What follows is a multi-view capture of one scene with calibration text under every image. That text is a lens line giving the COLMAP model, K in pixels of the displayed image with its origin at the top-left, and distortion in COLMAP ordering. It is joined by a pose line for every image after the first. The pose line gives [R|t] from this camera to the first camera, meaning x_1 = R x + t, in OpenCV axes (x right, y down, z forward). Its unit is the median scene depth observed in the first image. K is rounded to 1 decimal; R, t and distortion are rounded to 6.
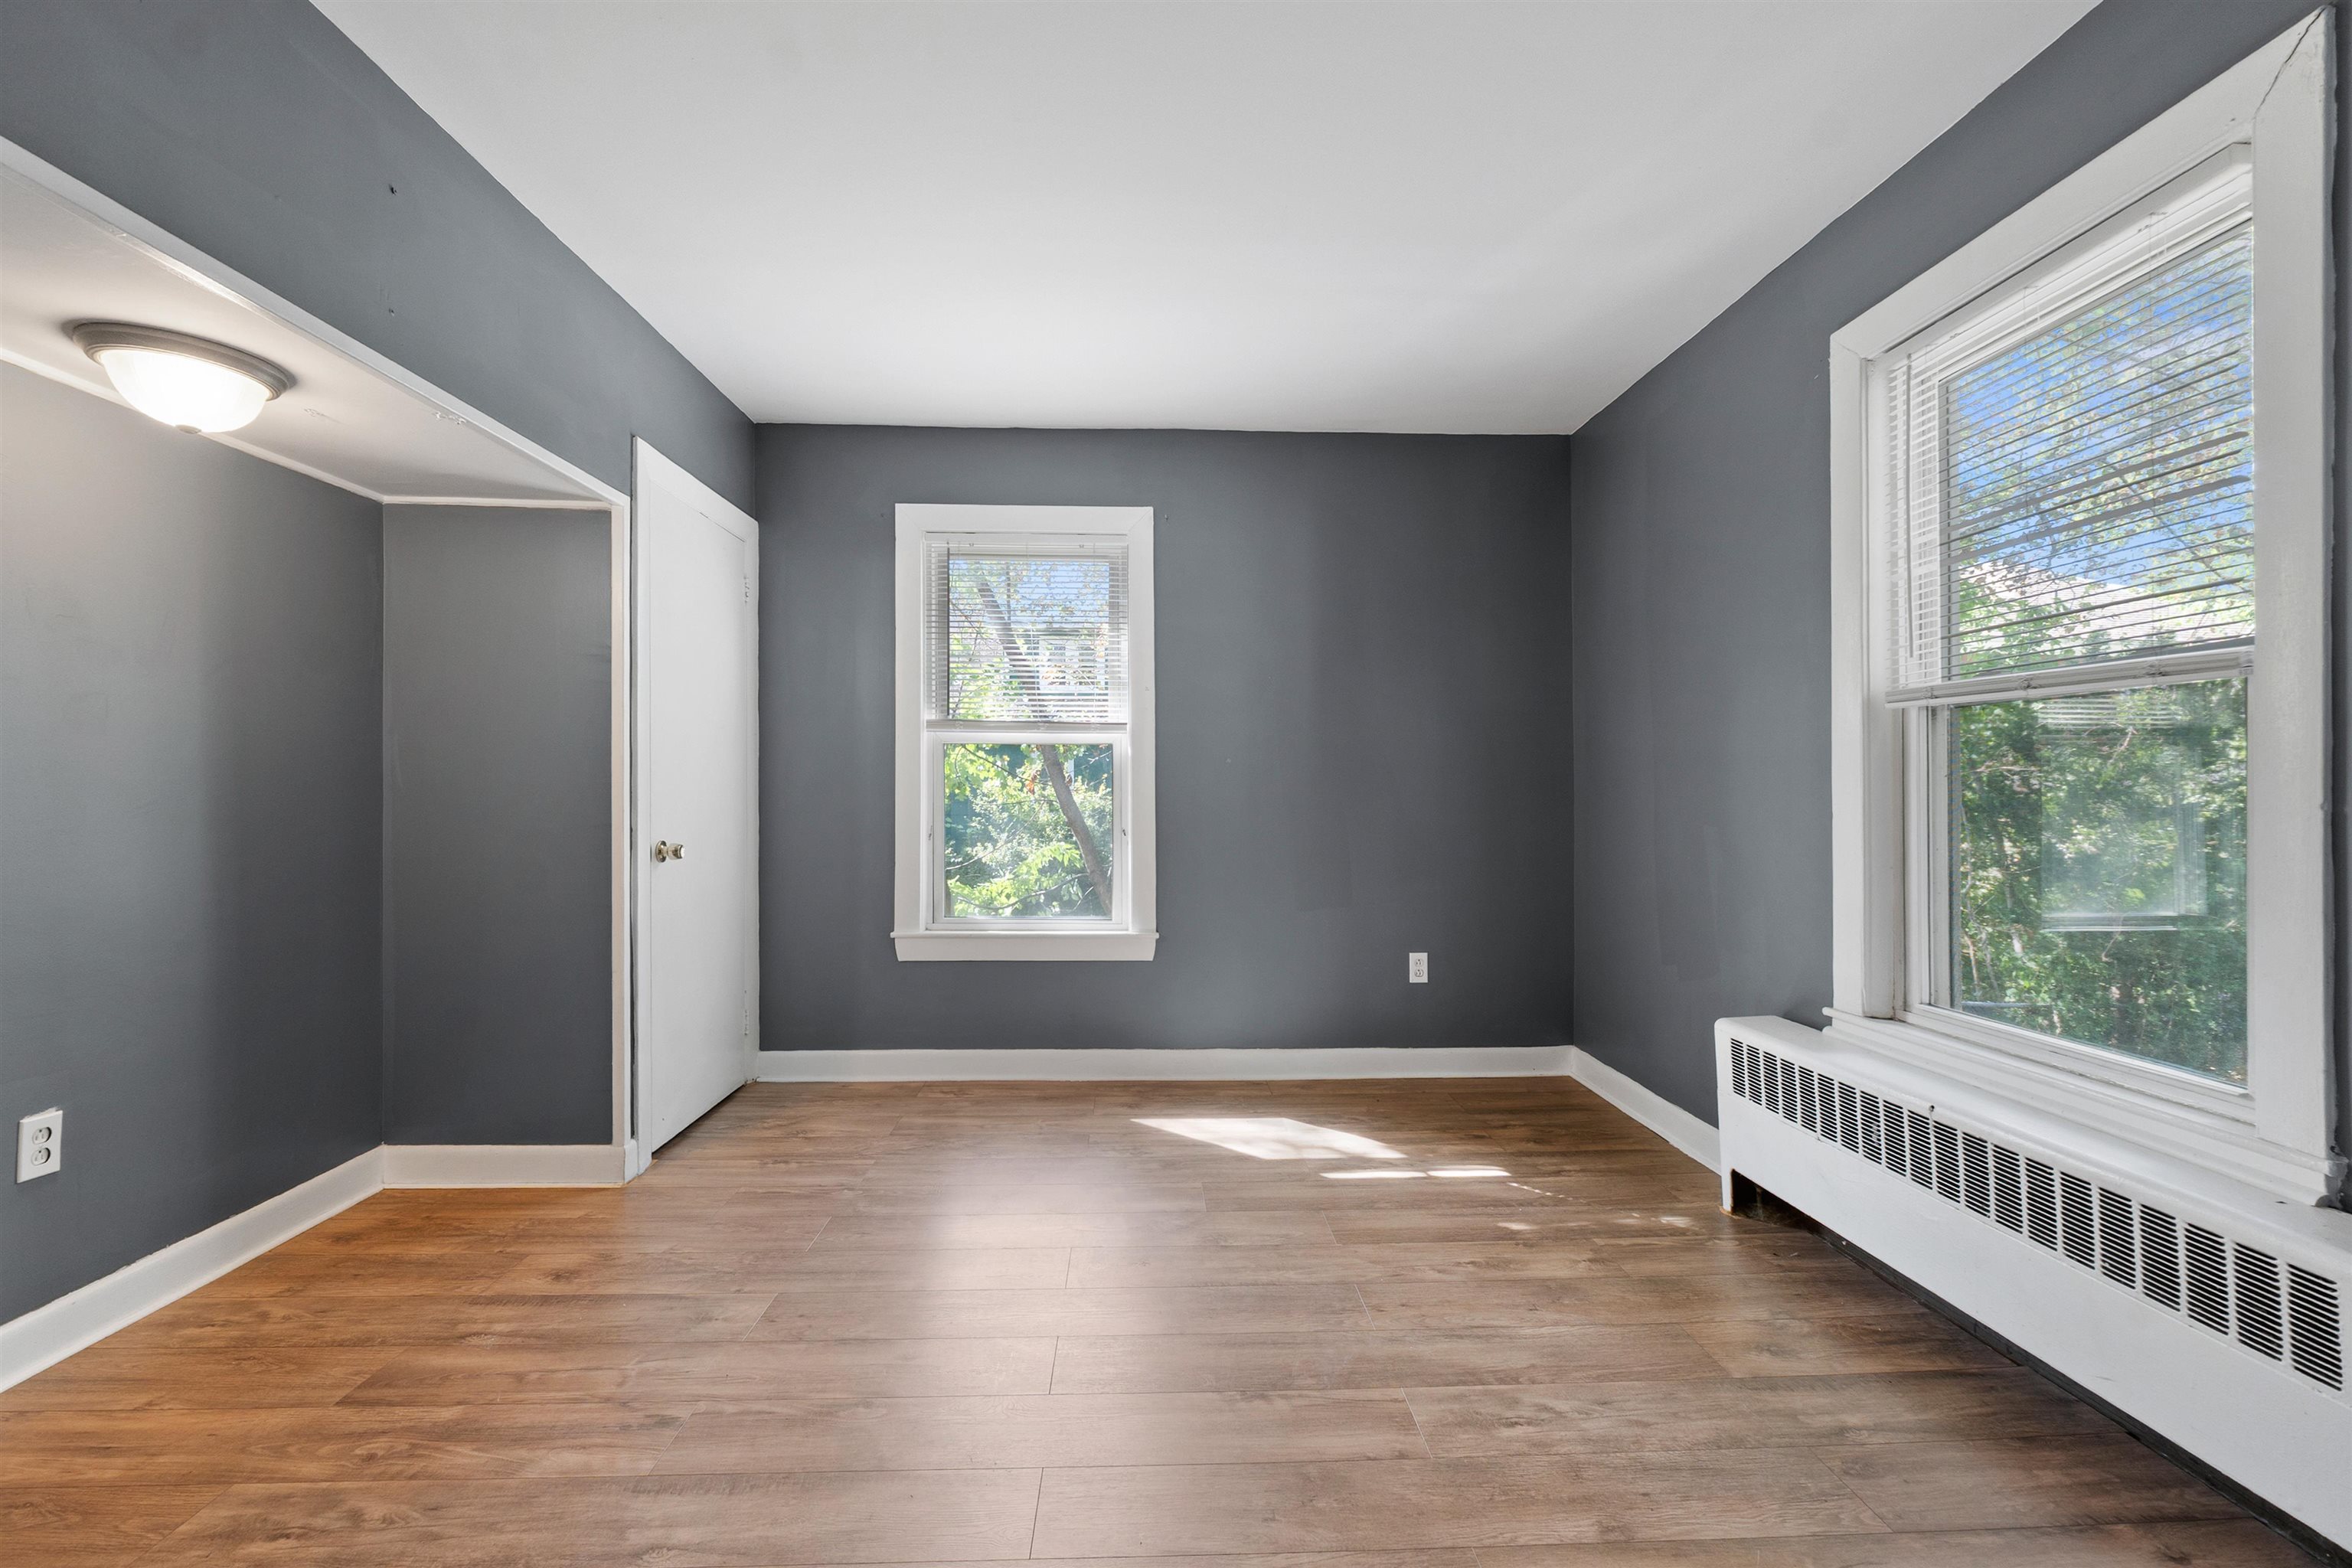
lens RADIAL K [[987.1, 0, 1162.8], [0, 987.1, 784.1], [0, 0, 1]] dist [-0.013123, 0.001975]
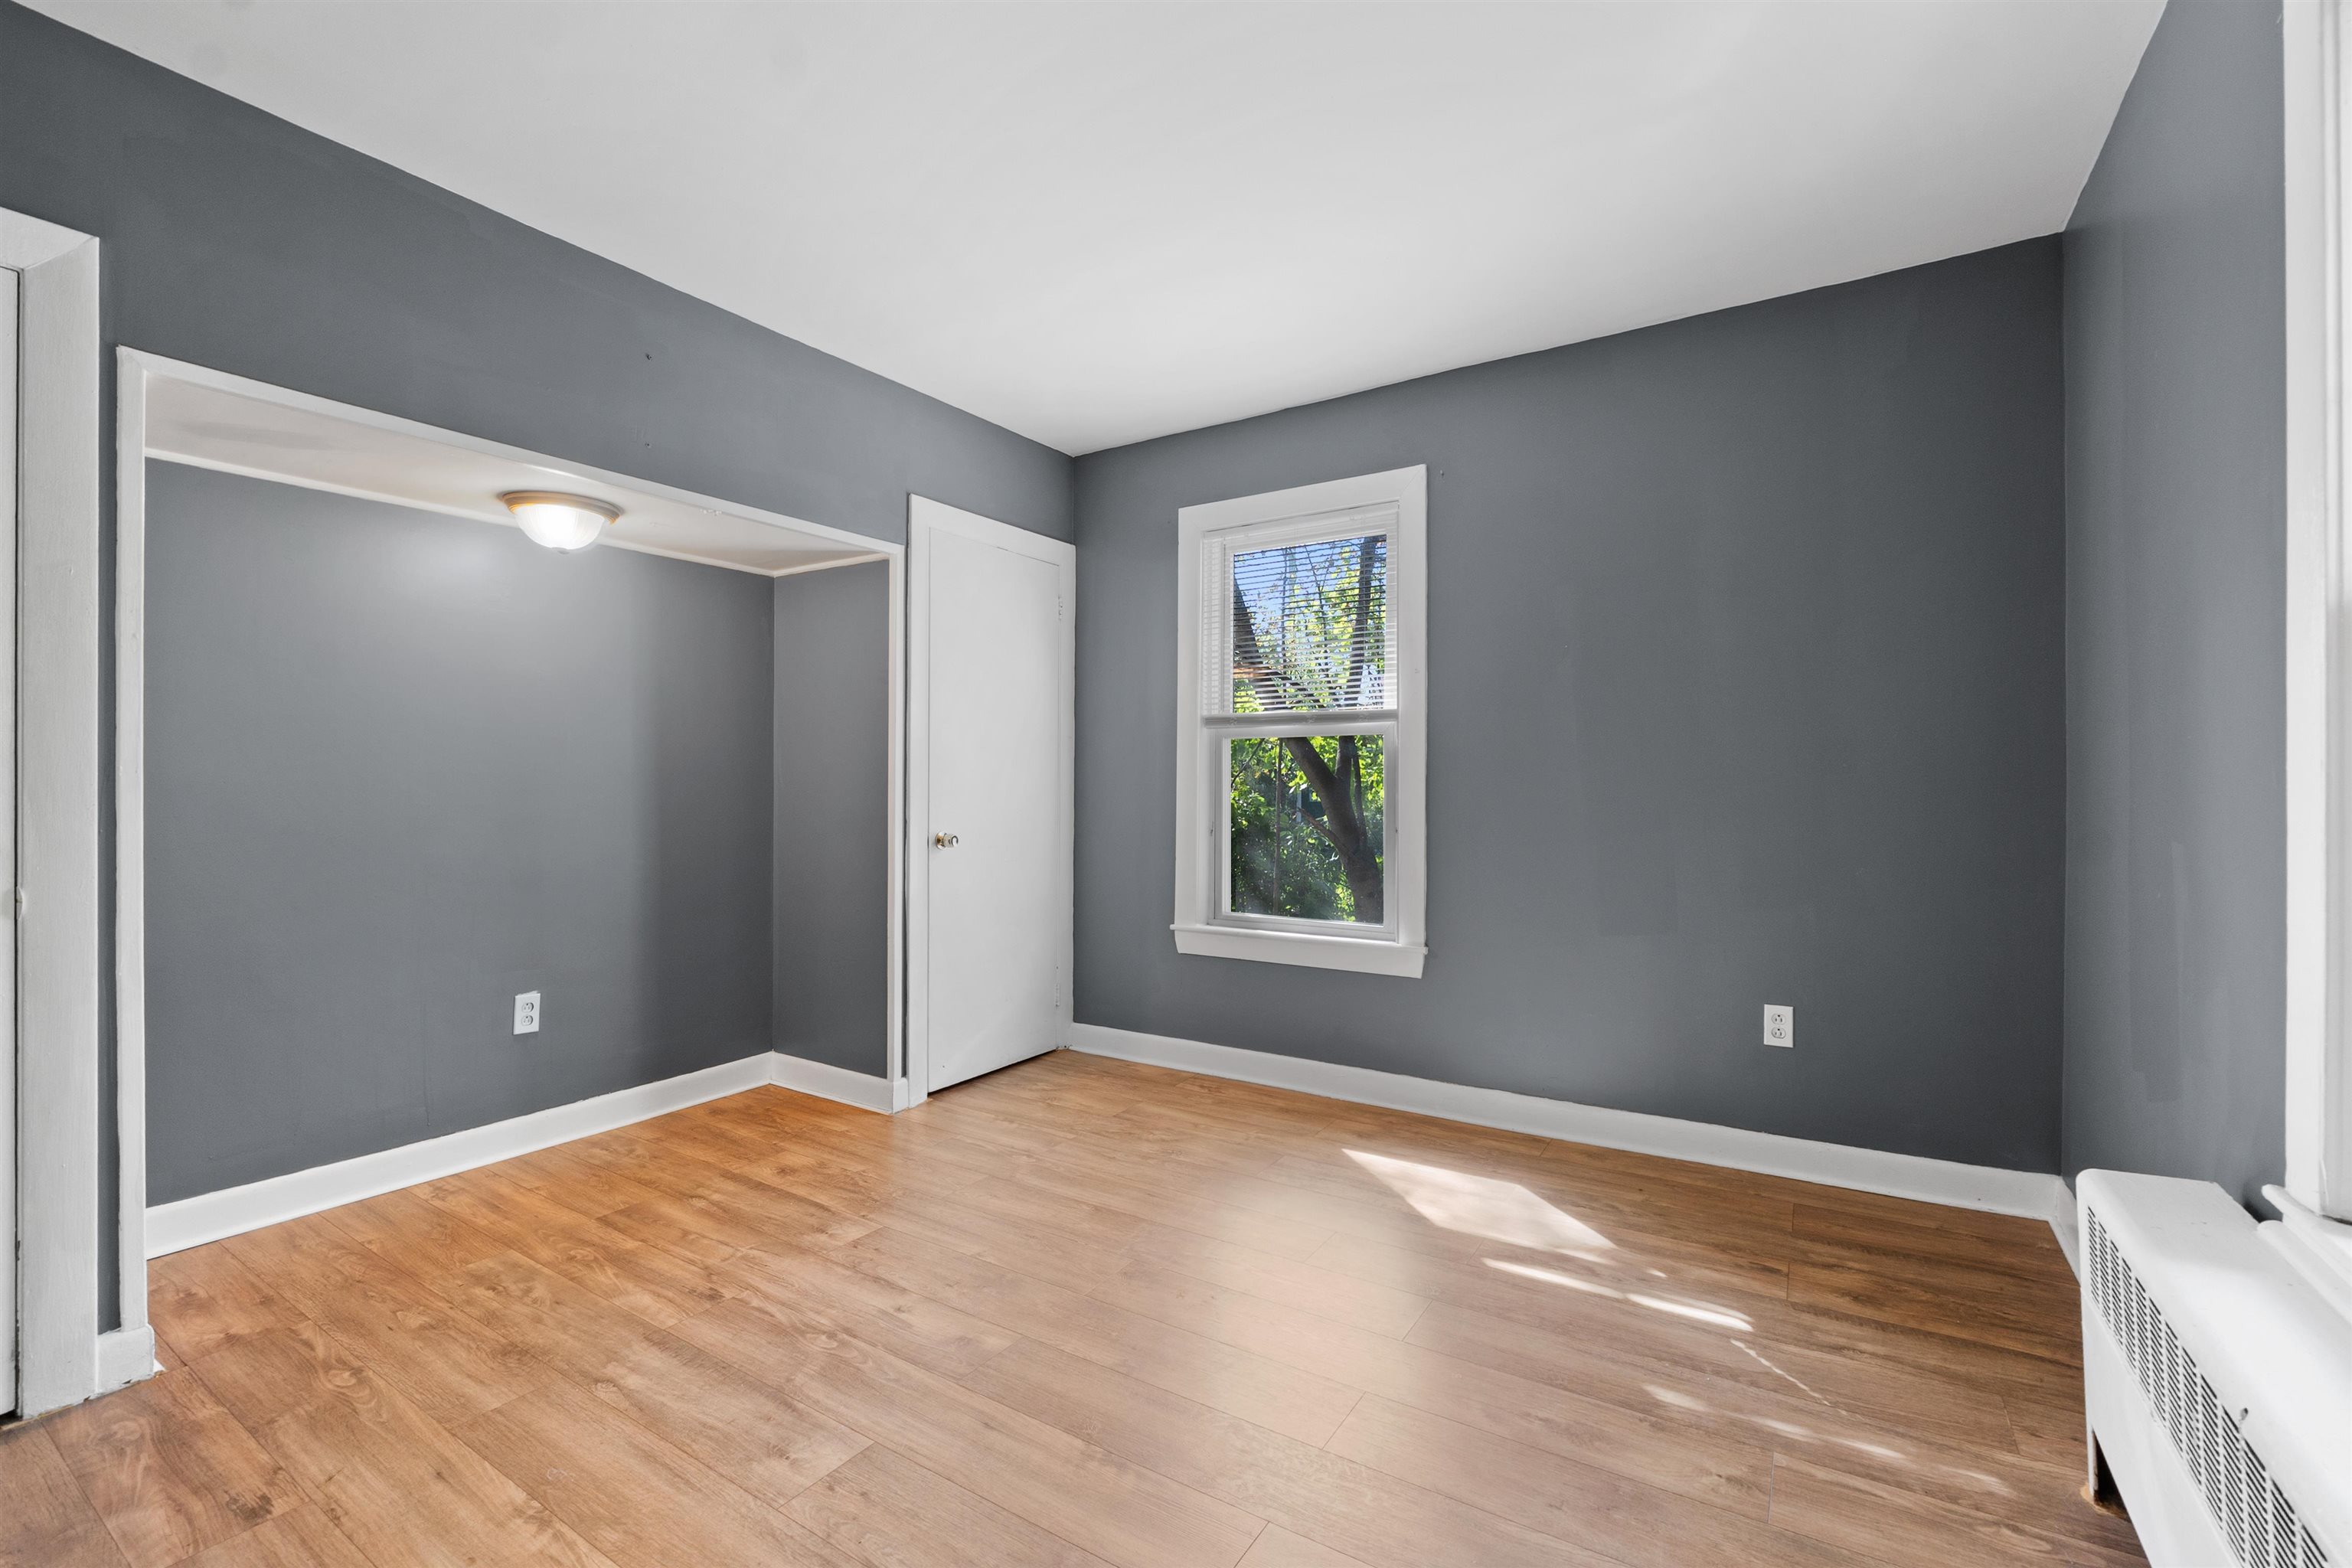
lens RADIAL K [[987.1, 0, 1146.3], [0, 987.1, 789.7], [0, 0, 1]] dist [-0.013123, 0.001975]
pose [[0.818248, -0.004378, -0.574849, 0.450854], [0.008455, 0.999954, 0.004419, 0.005376], [0.574804, -0.008476, 0.818248, 0.205381]]
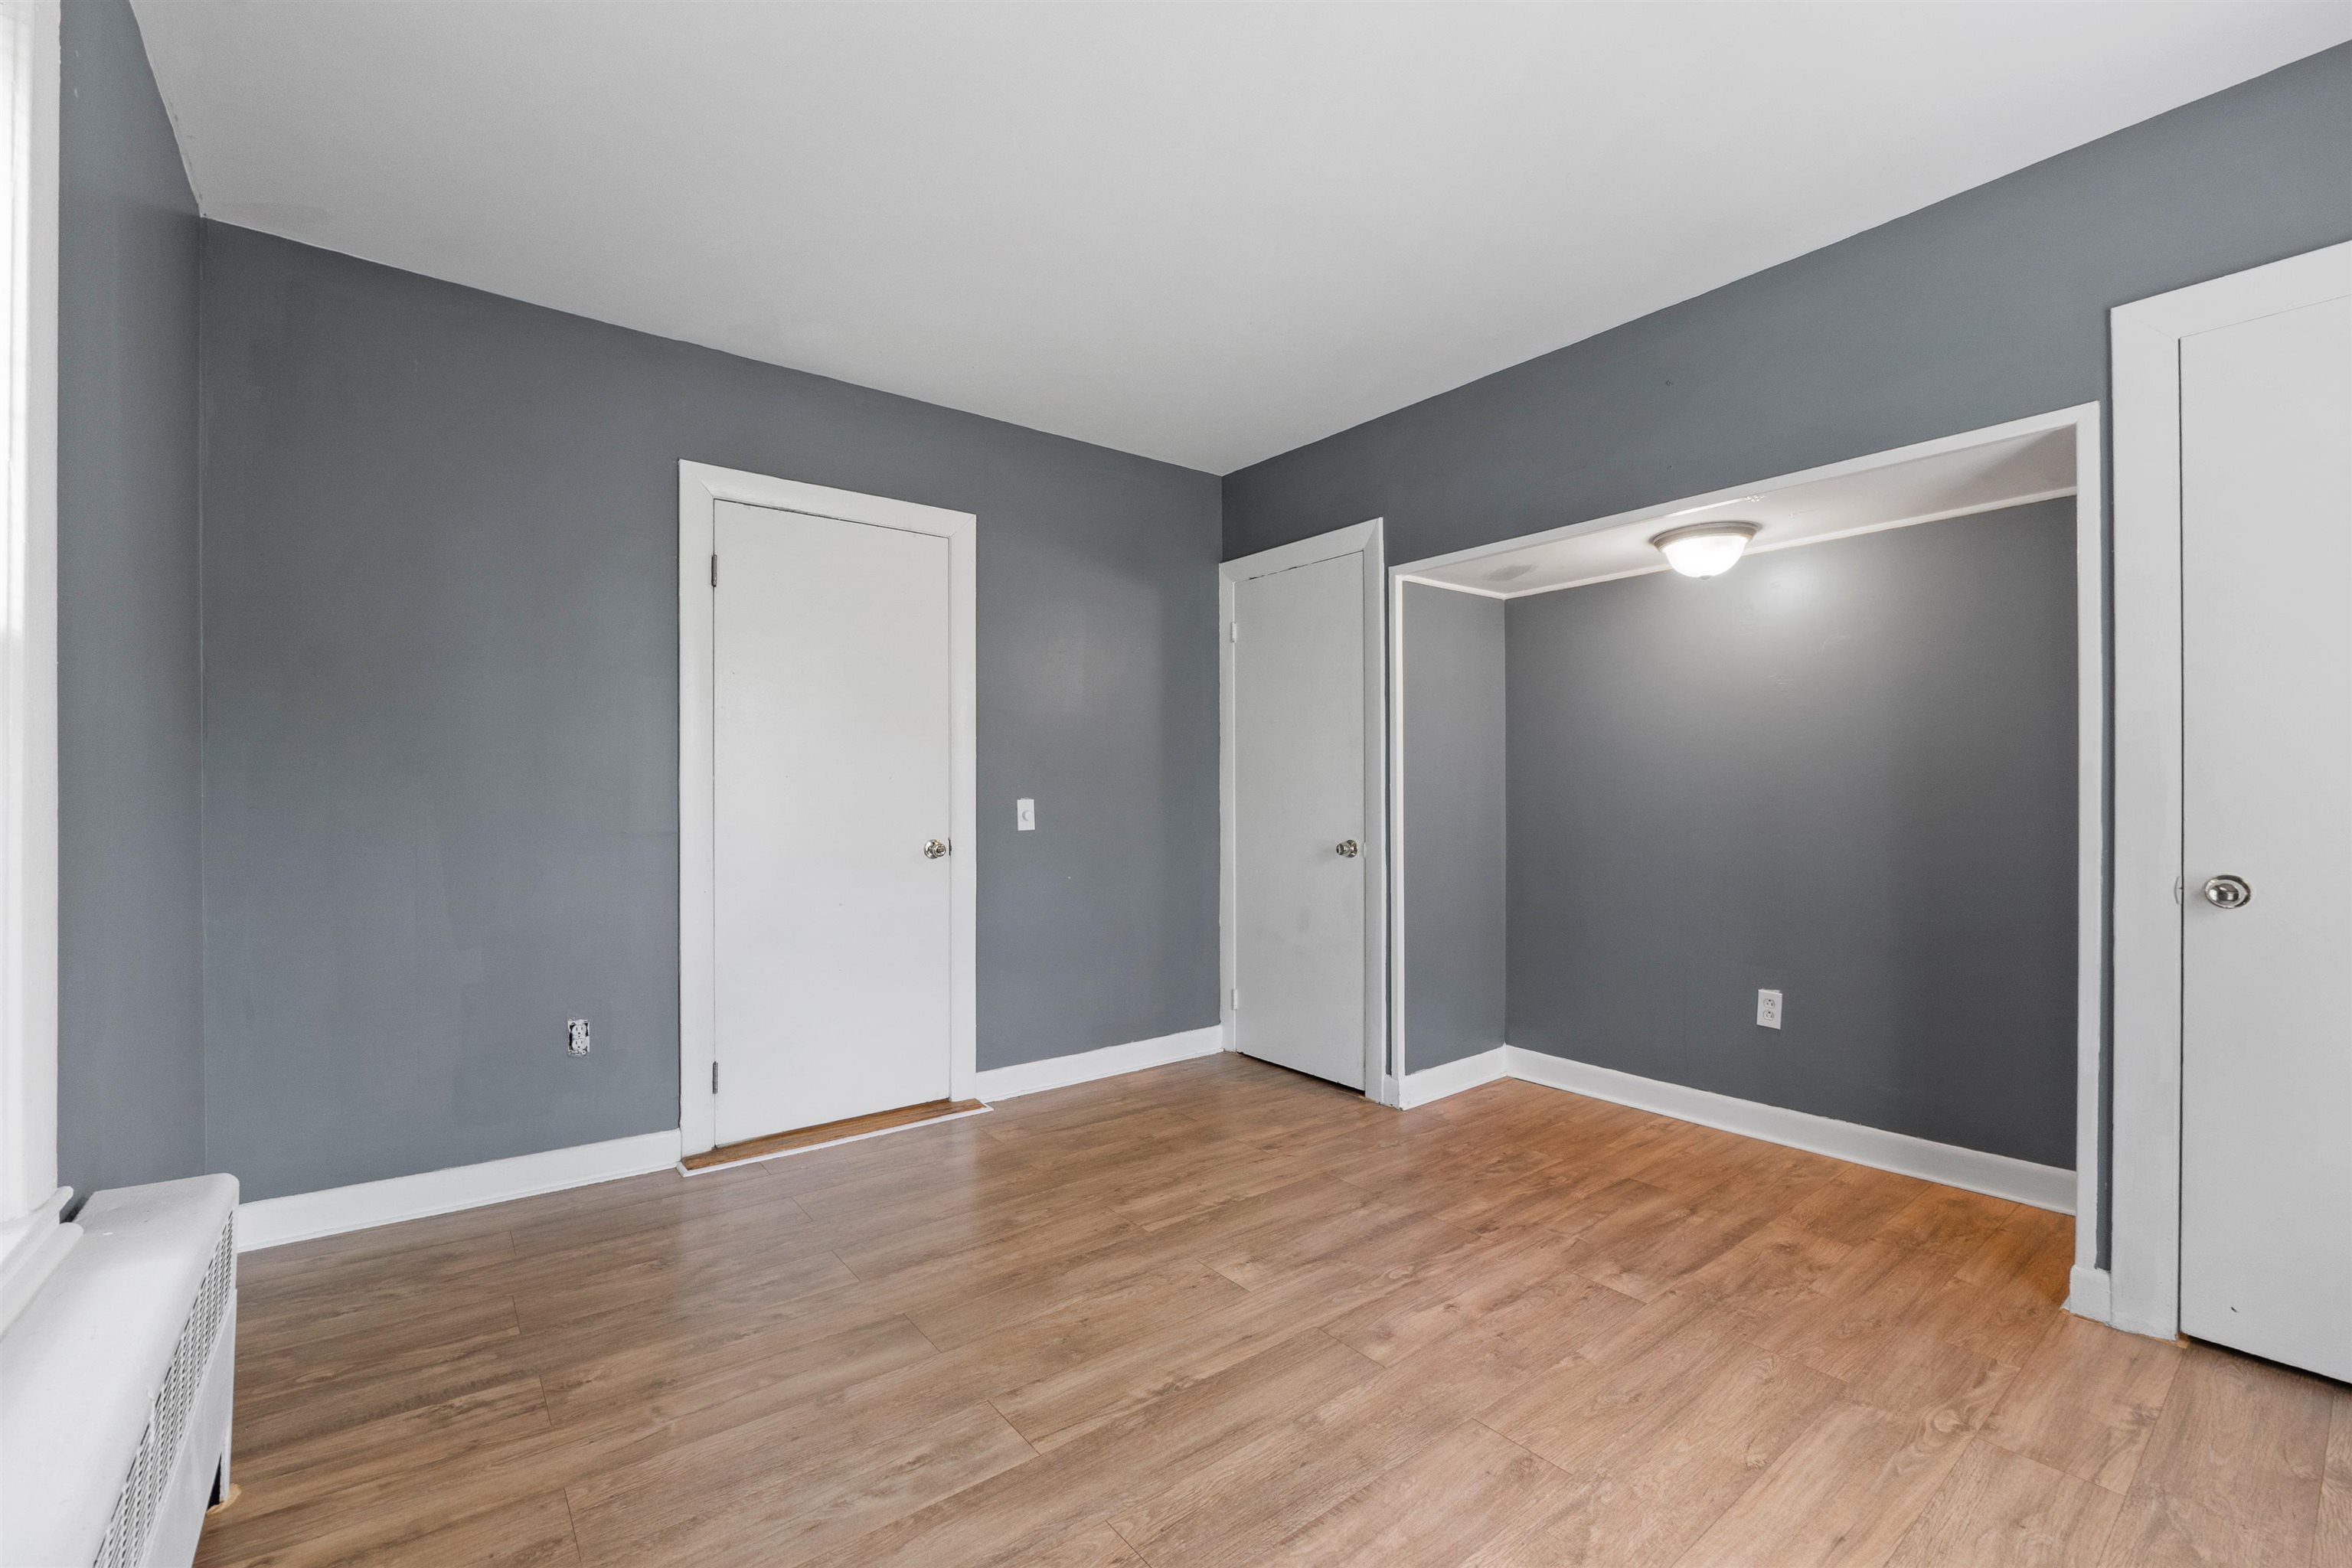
lens RADIAL K [[987.1, 0, 1216.7], [0, 987.1, 792.6], [0, 0, 1]] dist [-0.013123, 0.001975]
pose [[-0.781892, -0.006419, -0.623381, 0.489852], [0.001210, 0.999929, -0.011814, 0.012959], [0.623413, -0.009992, -0.781829, 1.300745]]
